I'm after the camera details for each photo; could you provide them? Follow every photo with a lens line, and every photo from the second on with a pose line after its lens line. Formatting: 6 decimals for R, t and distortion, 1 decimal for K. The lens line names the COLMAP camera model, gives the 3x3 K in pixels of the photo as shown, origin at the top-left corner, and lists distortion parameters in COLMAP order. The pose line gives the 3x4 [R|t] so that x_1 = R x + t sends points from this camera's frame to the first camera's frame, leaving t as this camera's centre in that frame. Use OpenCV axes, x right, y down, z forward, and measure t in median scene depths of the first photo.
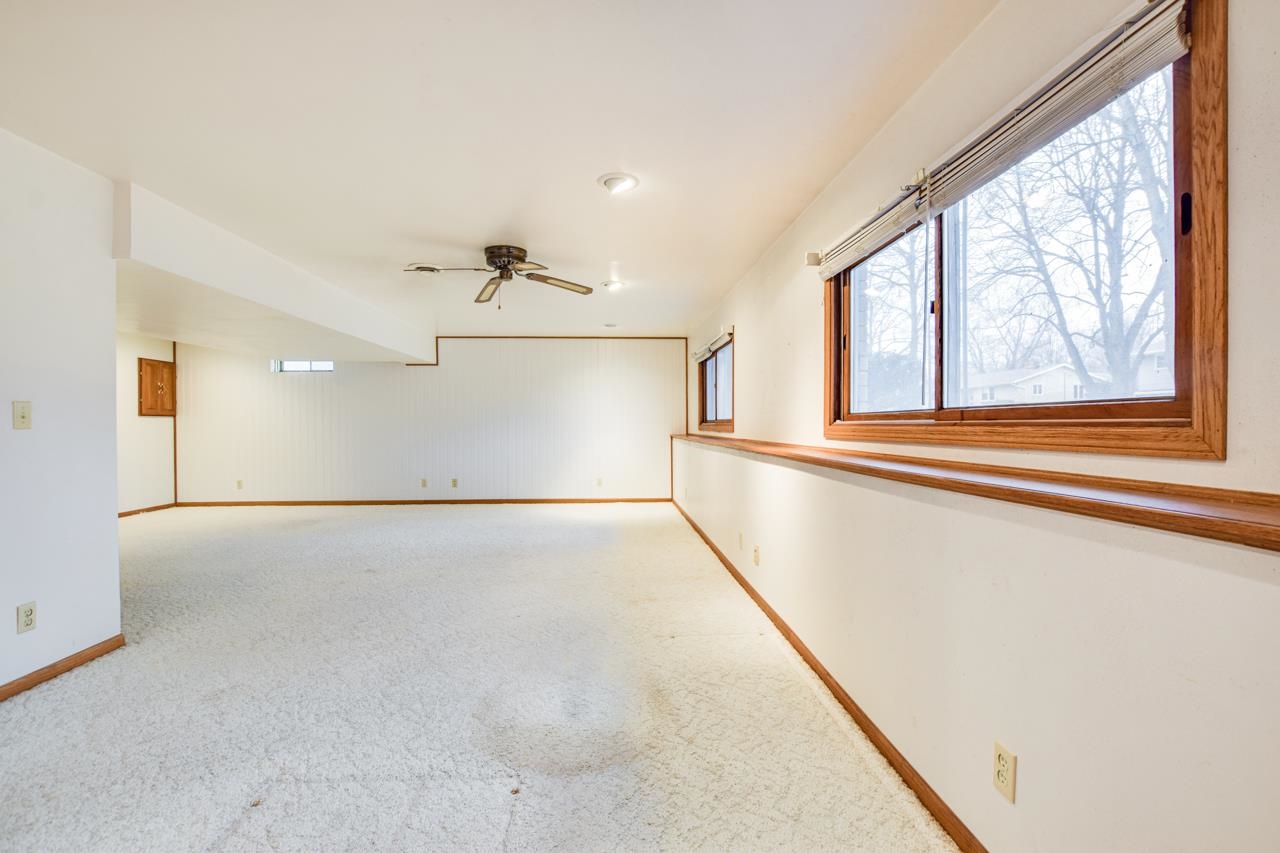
lens RADIAL K [[563.2, 0, 645.5], [0, 563.2, 429.5], [0, 0, 1]] dist [-0.033347, 0.005851]
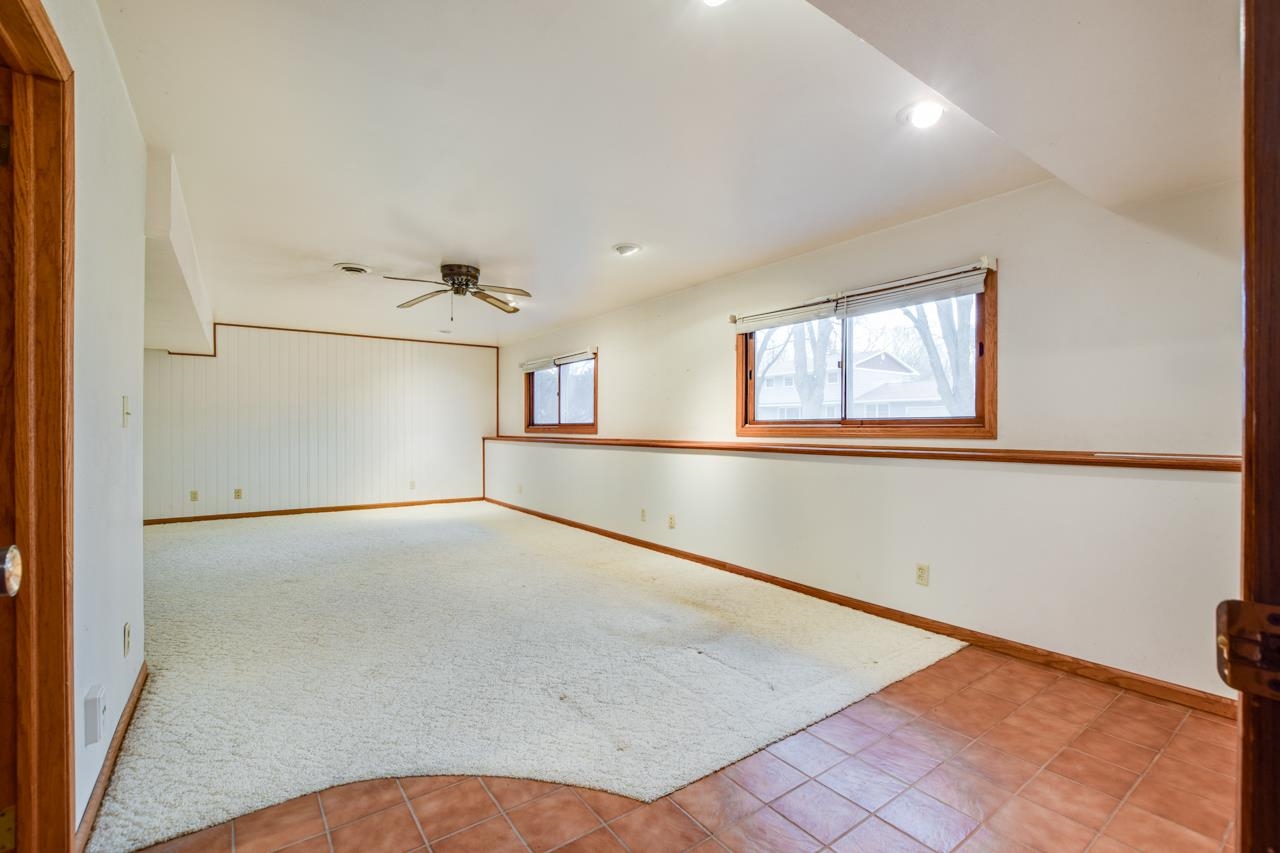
lens RADIAL K [[563.2, 0, 645.5], [0, 563.2, 429.5], [0, 0, 1]] dist [-0.033347, 0.005851]
pose [[0.847060, 0.001622, 0.531495, -0.741107], [0.002125, 0.999977, -0.006438, 0.007430], [-0.531493, 0.006583, 0.847037, -0.180109]]
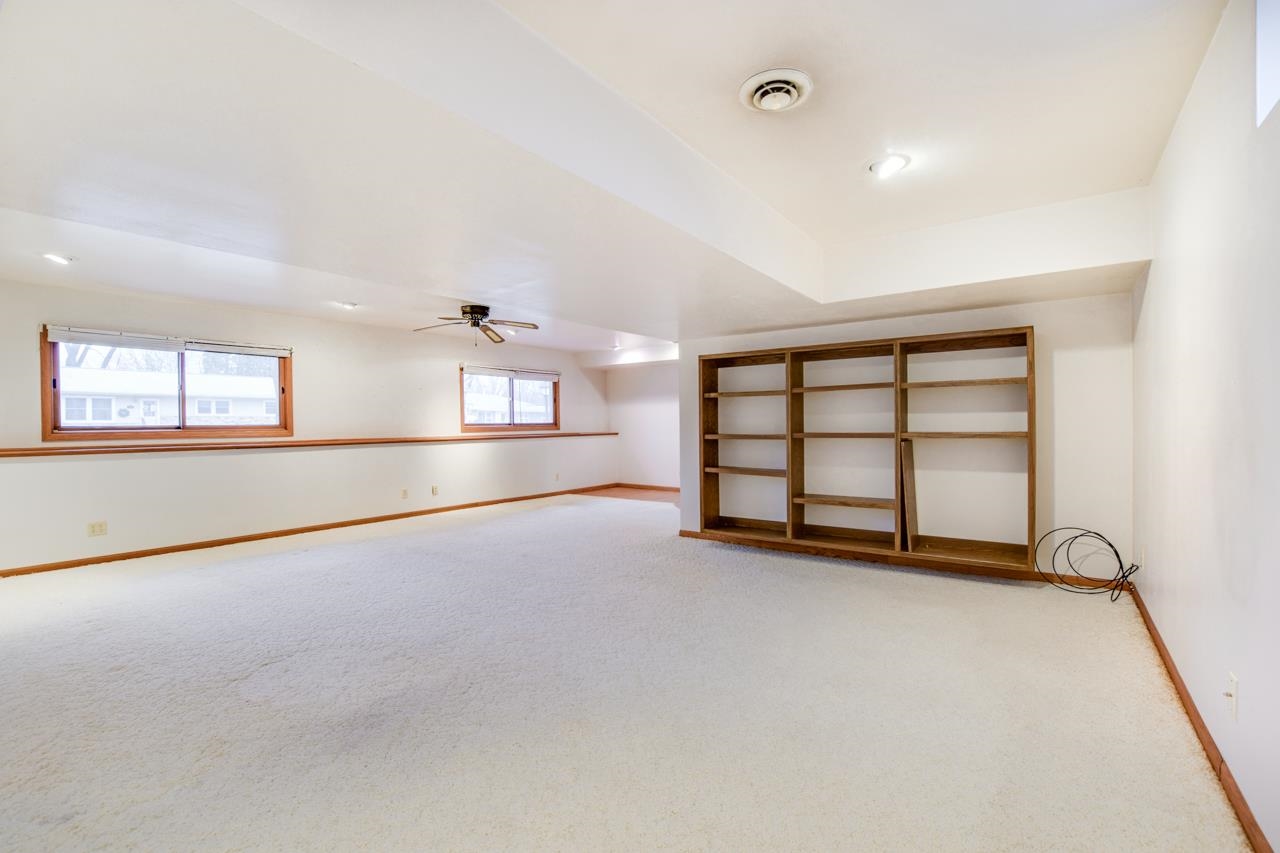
lens RADIAL K [[563.2, 0, 645.5], [0, 563.2, 429.5], [0, 0, 1]] dist [-0.033347, 0.005851]
pose [[-0.770982, 0.003681, 0.636847, -2.133080], [0.017604, 0.999724, 0.015533, -0.025431], [-0.636614, 0.023187, -0.770834, 2.600926]]
